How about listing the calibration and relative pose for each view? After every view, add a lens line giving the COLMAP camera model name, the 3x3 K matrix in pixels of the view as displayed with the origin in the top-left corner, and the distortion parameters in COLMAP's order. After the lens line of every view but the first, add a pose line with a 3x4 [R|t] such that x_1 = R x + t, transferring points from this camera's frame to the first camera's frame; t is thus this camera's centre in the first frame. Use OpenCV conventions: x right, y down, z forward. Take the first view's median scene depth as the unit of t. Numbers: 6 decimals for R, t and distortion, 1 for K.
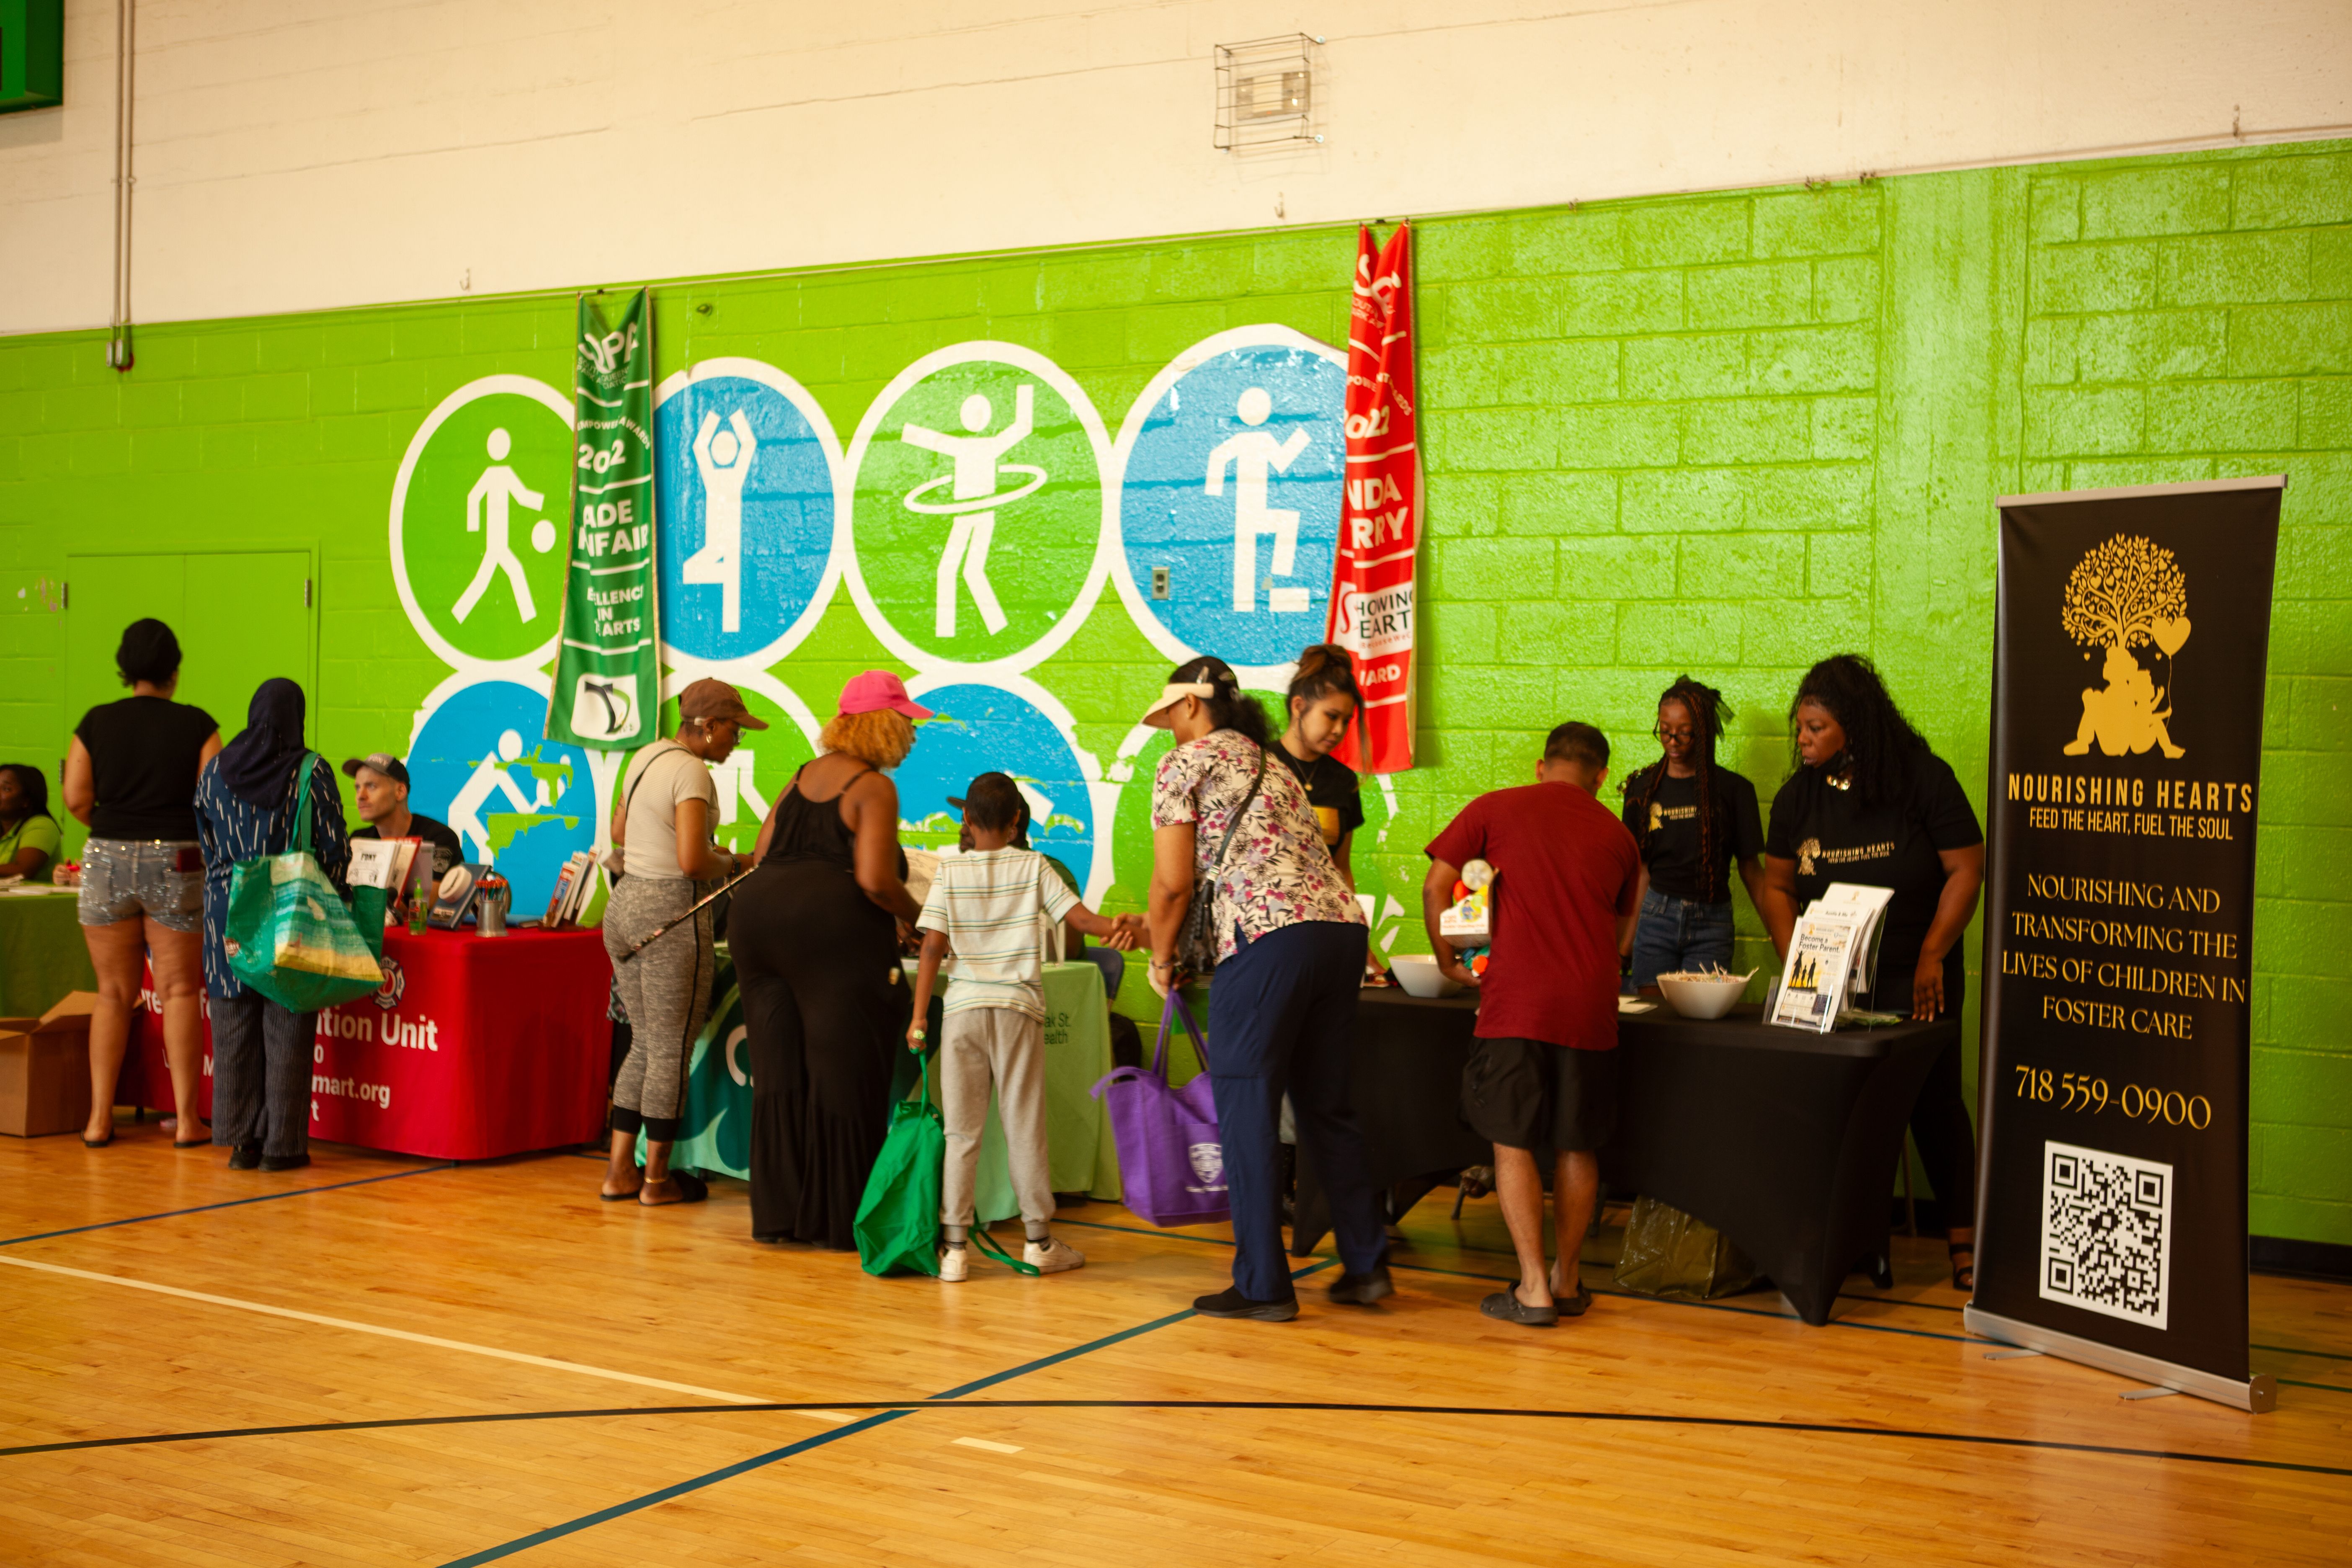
lens RADIAL K [[2736.1, 0, 1176.0], [0, 2736.1, 784.0], [0, 0, 1]] dist [-0.032977, -0.000152]
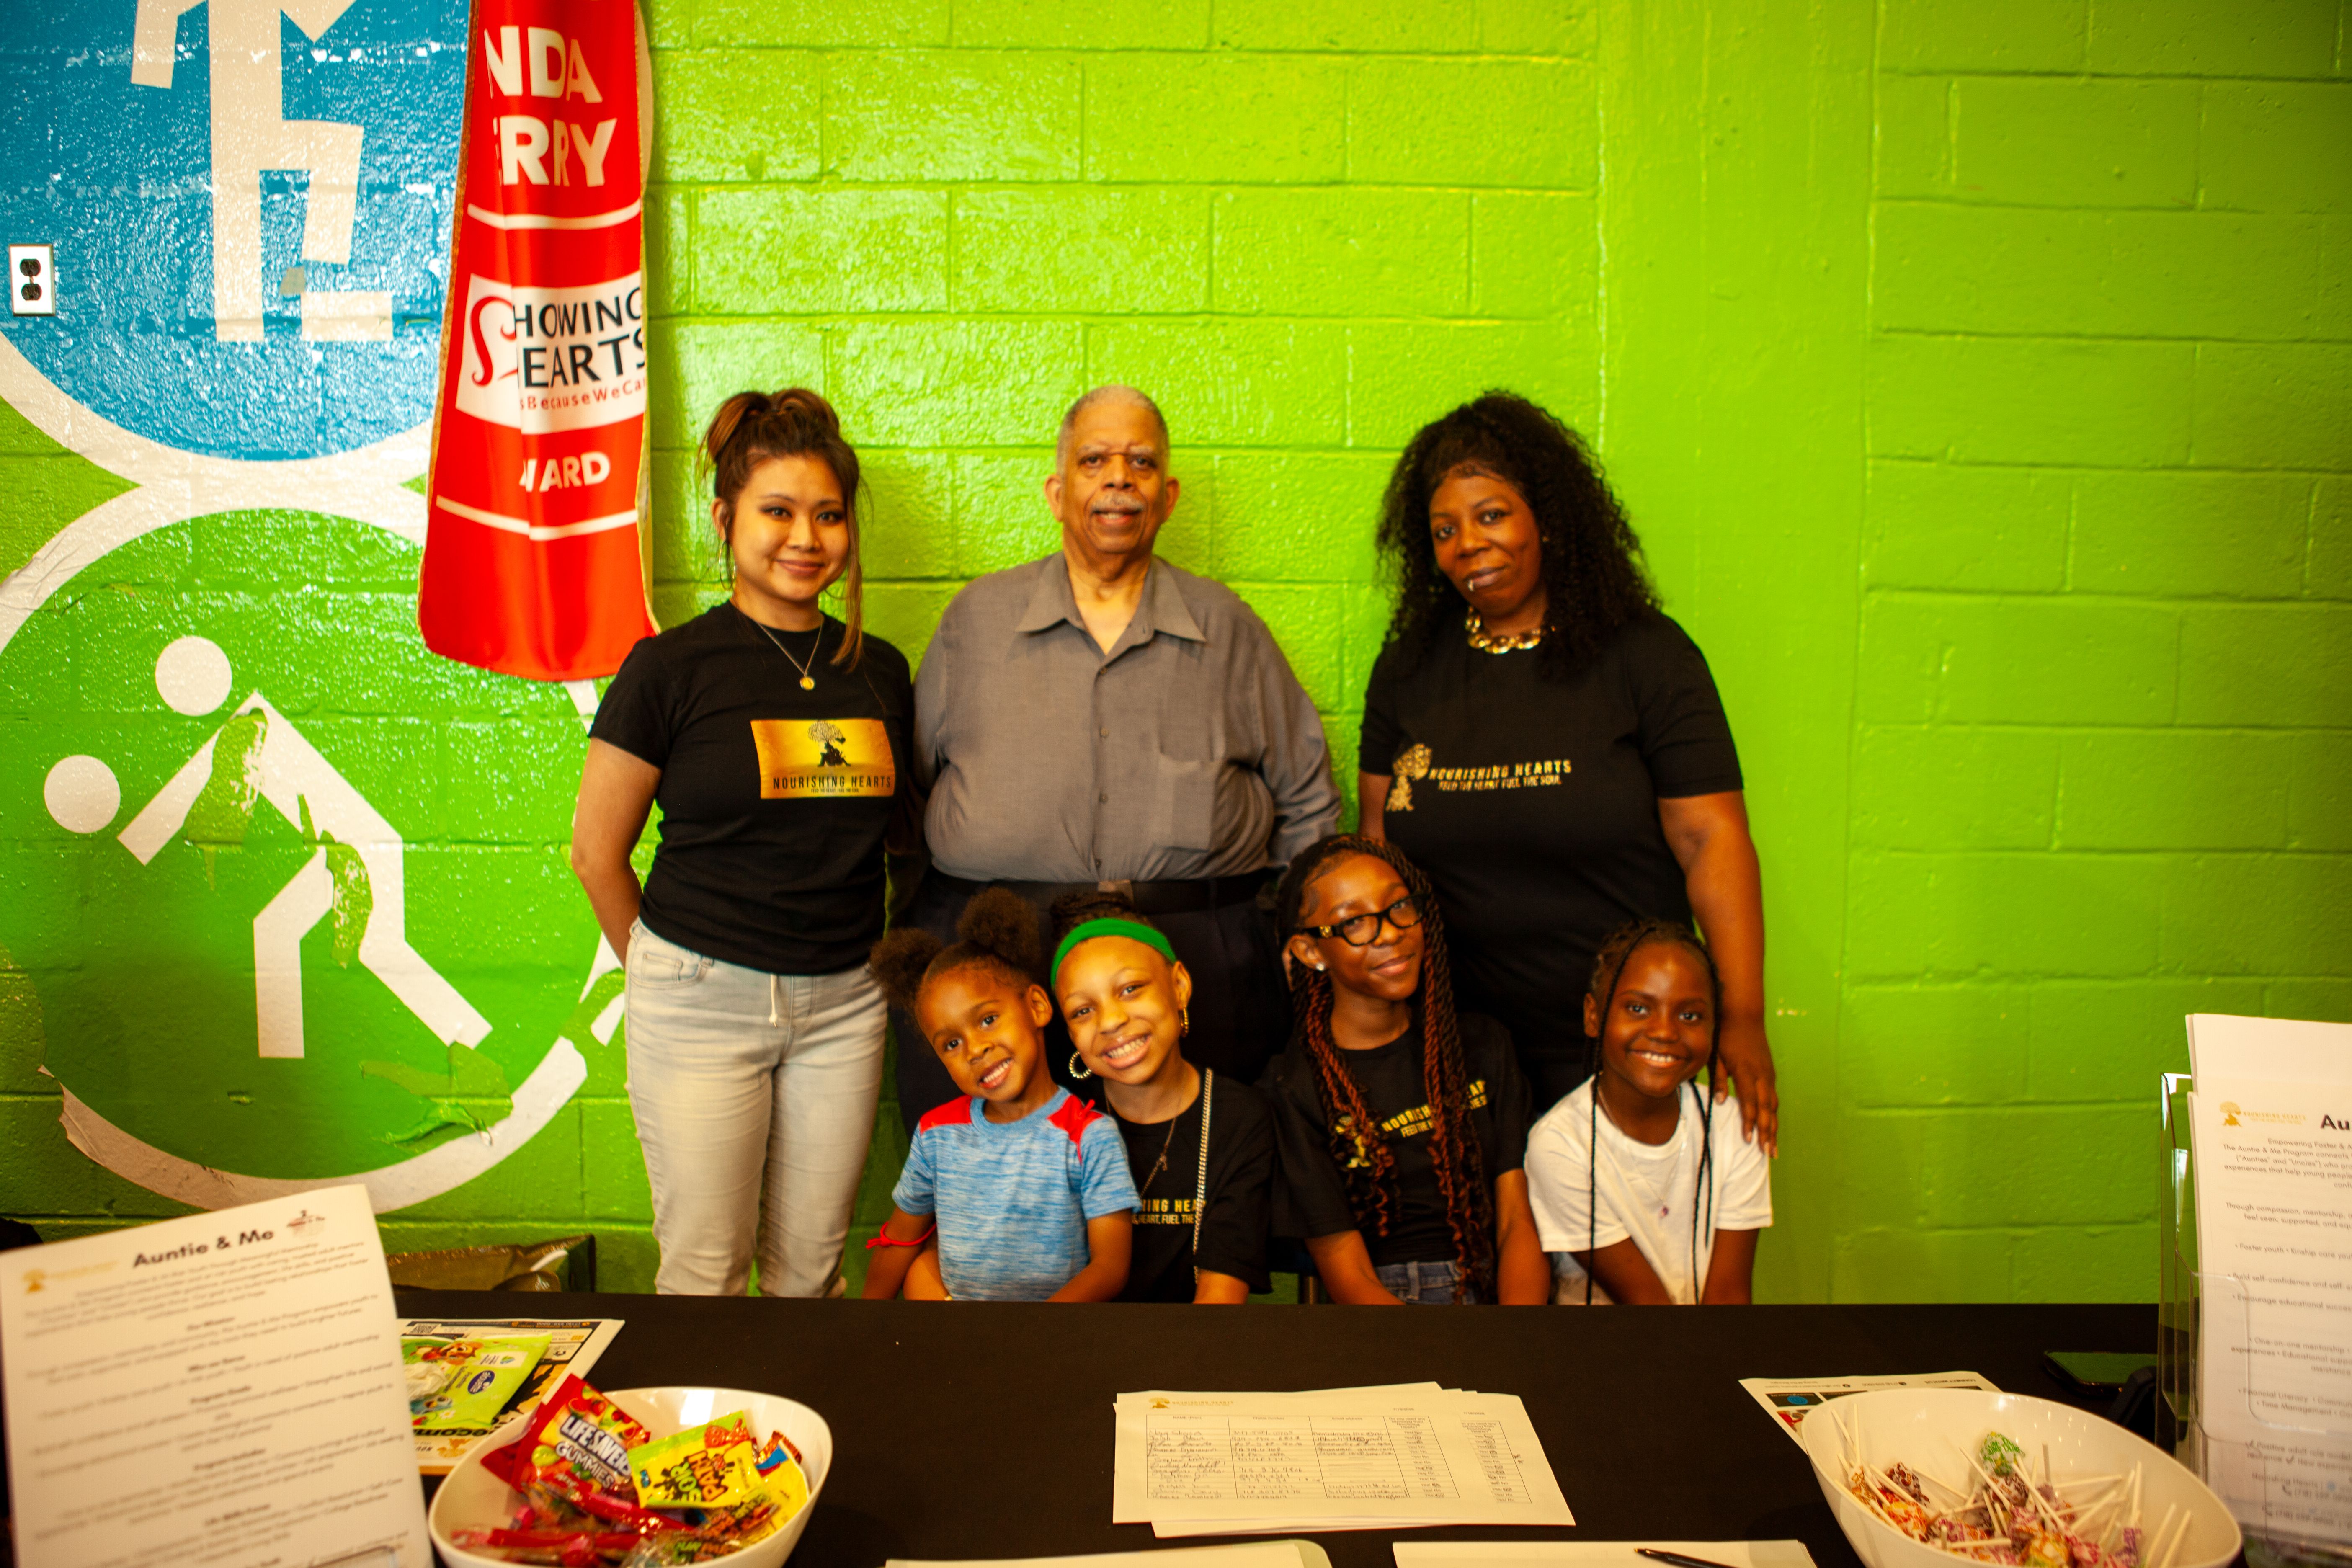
lens RADIAL K [[1710.2, 0, 1180.7], [0, 1710.2, 877.8], [0, 0, 1]] dist [-0.052408, 0.007579]
pose [[0.854057, -0.058720, 0.516855, 0.008790], [0.027291, 0.997298, 0.068207, 0.013363], [-0.519463, -0.044147, 0.853352, 0.673220]]
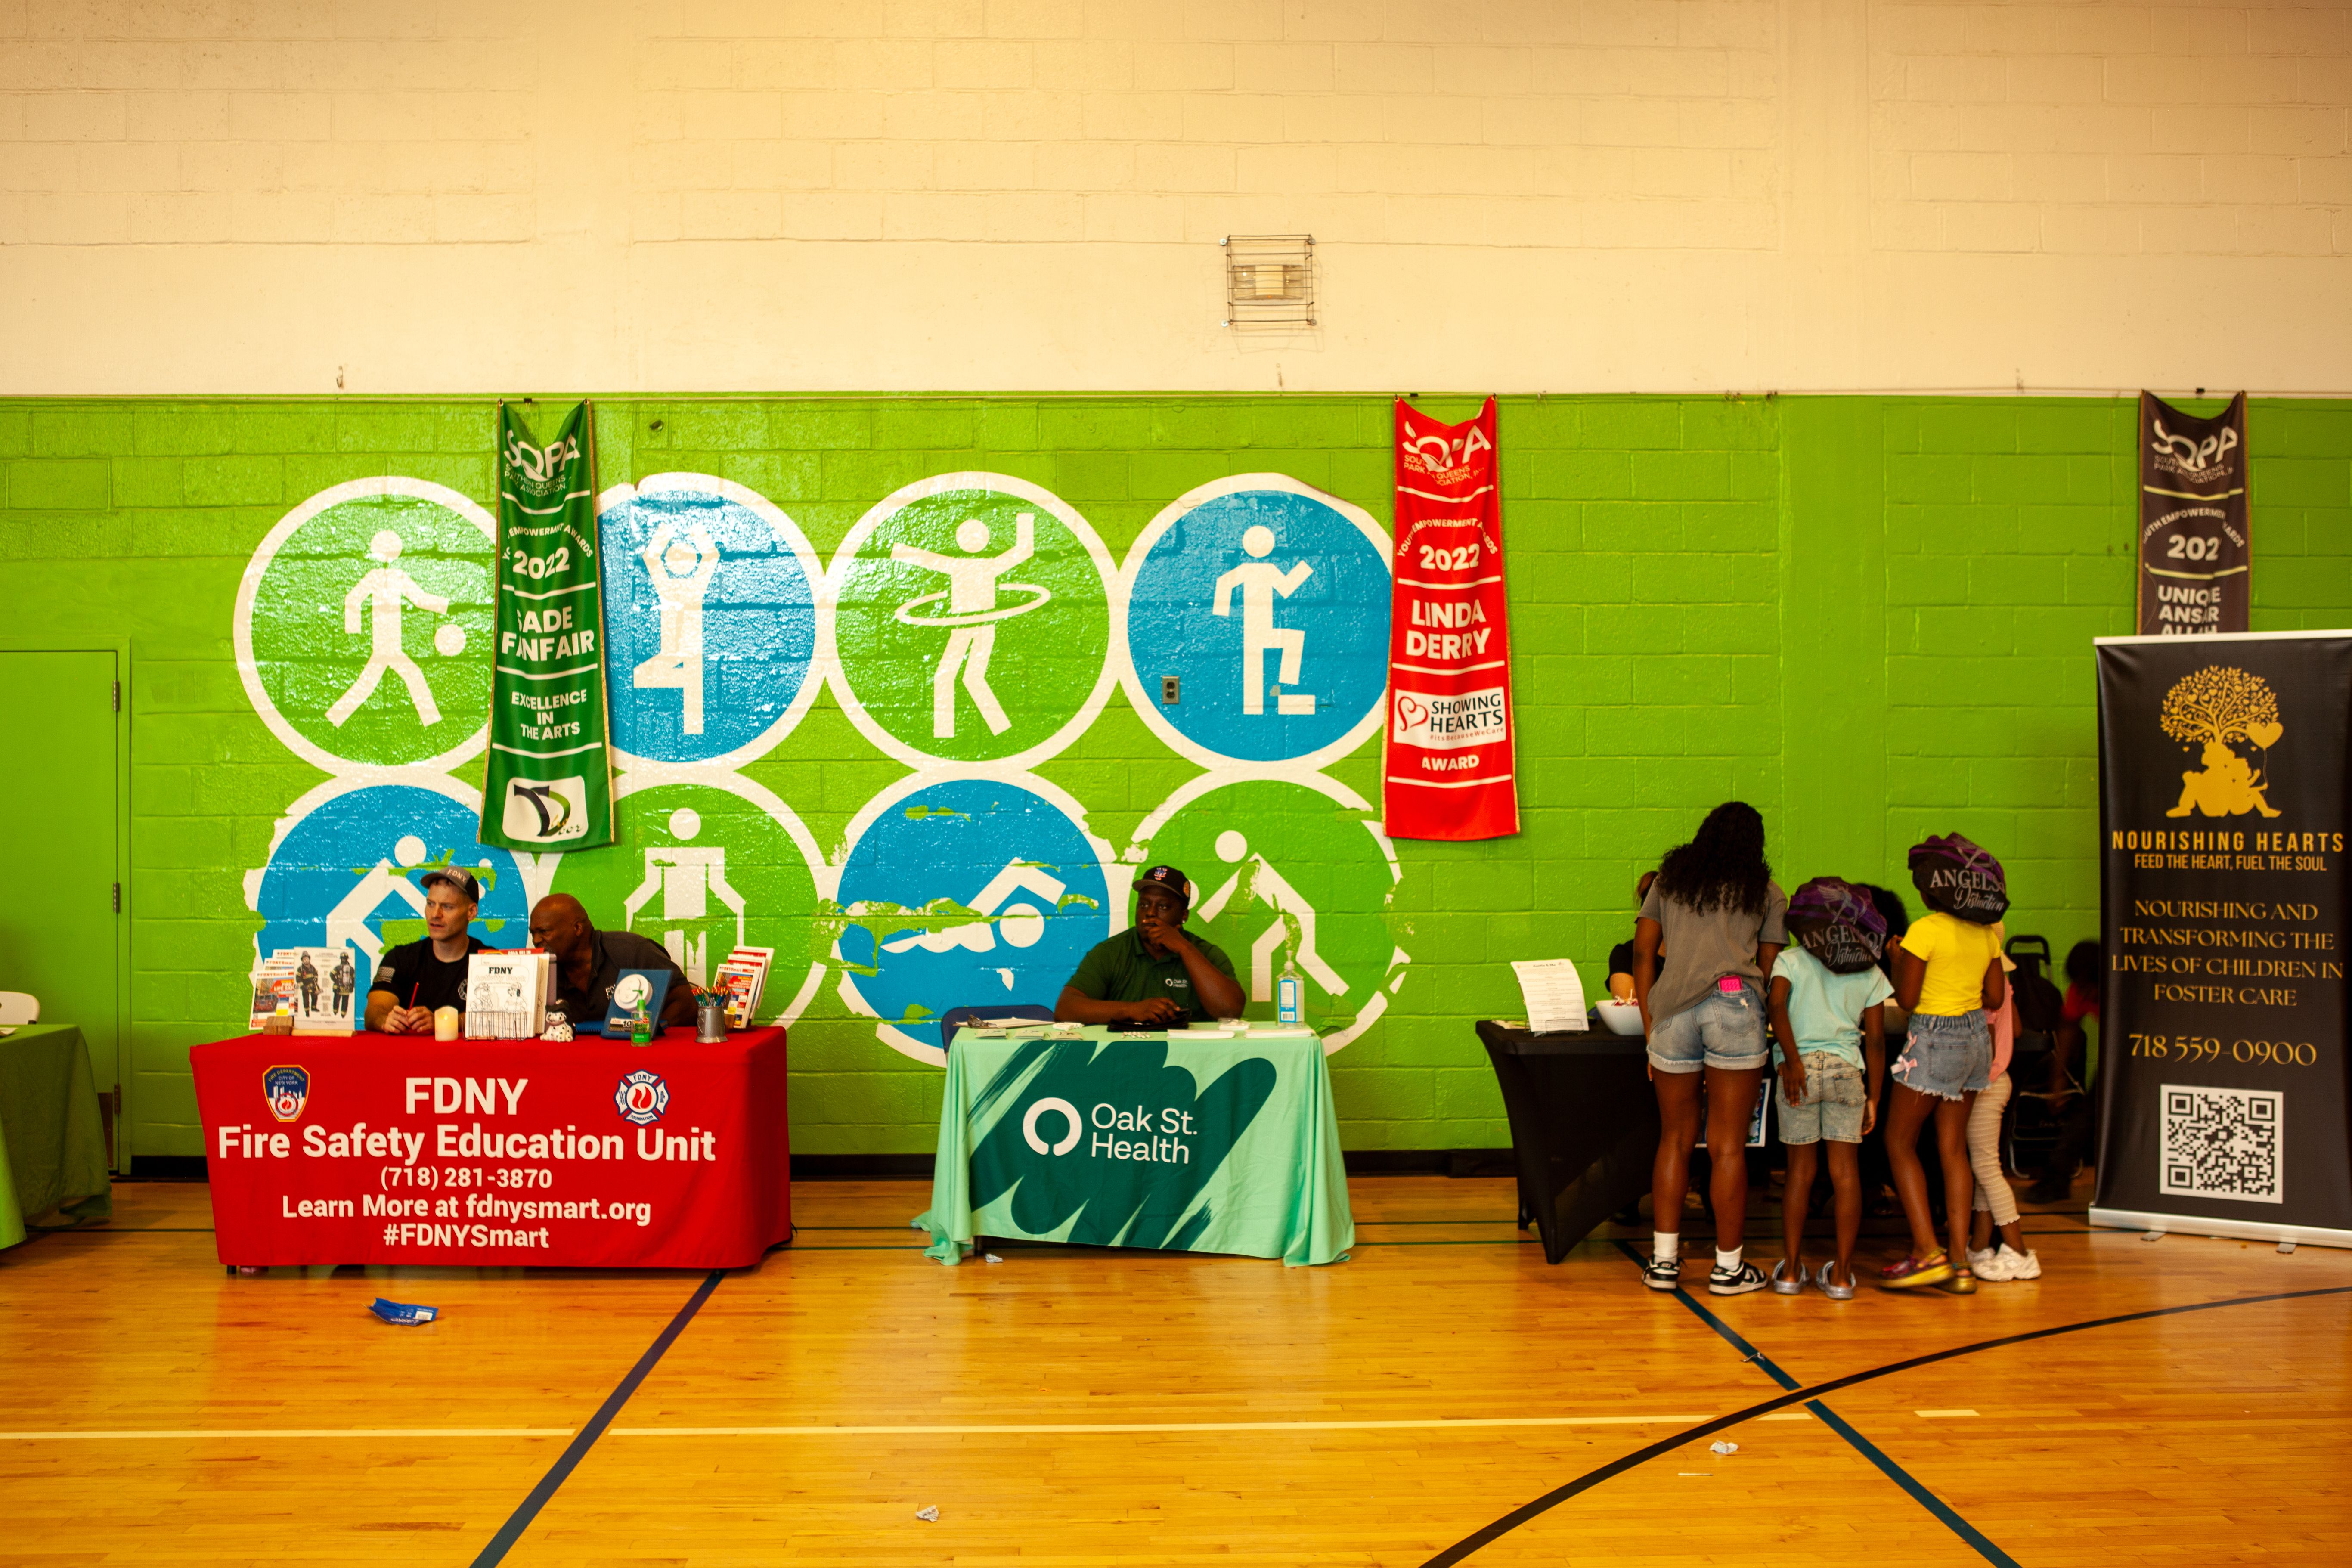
lens RADIAL K [[2247.5, 0, 1136.3], [0, 2247.5, 795.8], [0, 0, 1]] dist [-0.104314, 0.180788]
pose [[0.842520, -0.025183, 0.538076, -0.544093], [0.034599, 0.999374, -0.007403, -0.022747], [-0.537553, 0.024854, 0.842864, 0.213082]]
